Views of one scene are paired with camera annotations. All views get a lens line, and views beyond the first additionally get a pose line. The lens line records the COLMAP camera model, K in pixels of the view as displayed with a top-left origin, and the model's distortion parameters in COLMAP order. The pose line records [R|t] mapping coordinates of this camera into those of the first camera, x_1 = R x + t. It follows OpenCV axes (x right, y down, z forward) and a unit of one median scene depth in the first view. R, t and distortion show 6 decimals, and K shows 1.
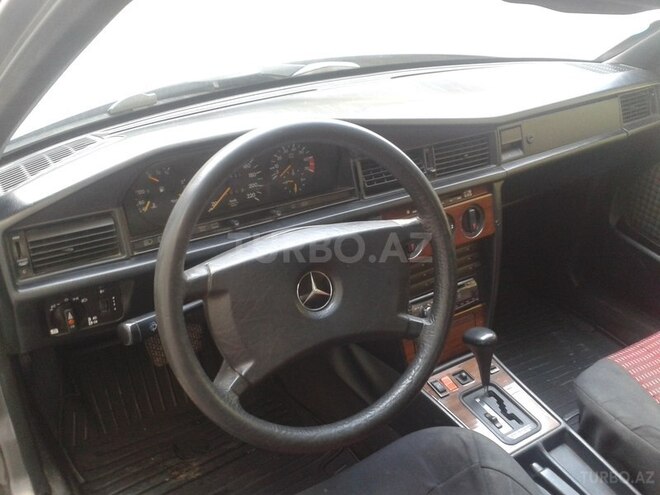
lens RADIAL K [[420.6, 0, 330.0], [0, 420.6, 247.5], [0, 0, 1]] dist [0.060349, -0.000876]
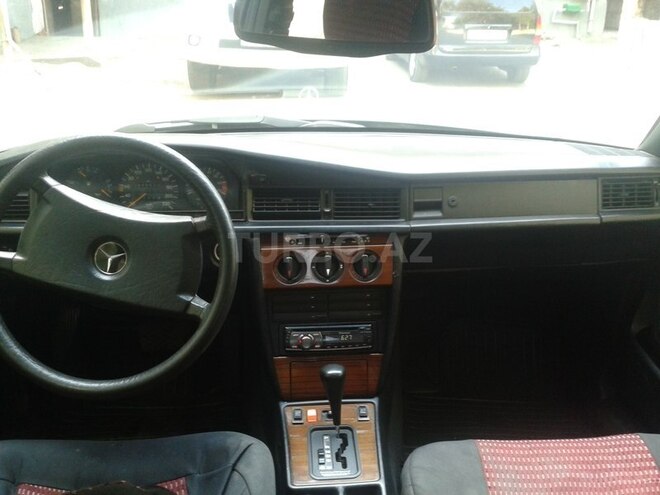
lens RADIAL K [[420.6, 0, 330.0], [0, 420.6, 247.5], [0, 0, 1]] dist [0.060349, -0.000876]
pose [[0.929600, 0.183233, -0.319796, 0.607790], [-0.223847, 0.969992, -0.094915, 0.014316], [0.292808, 0.159818, 0.942720, -0.024665]]
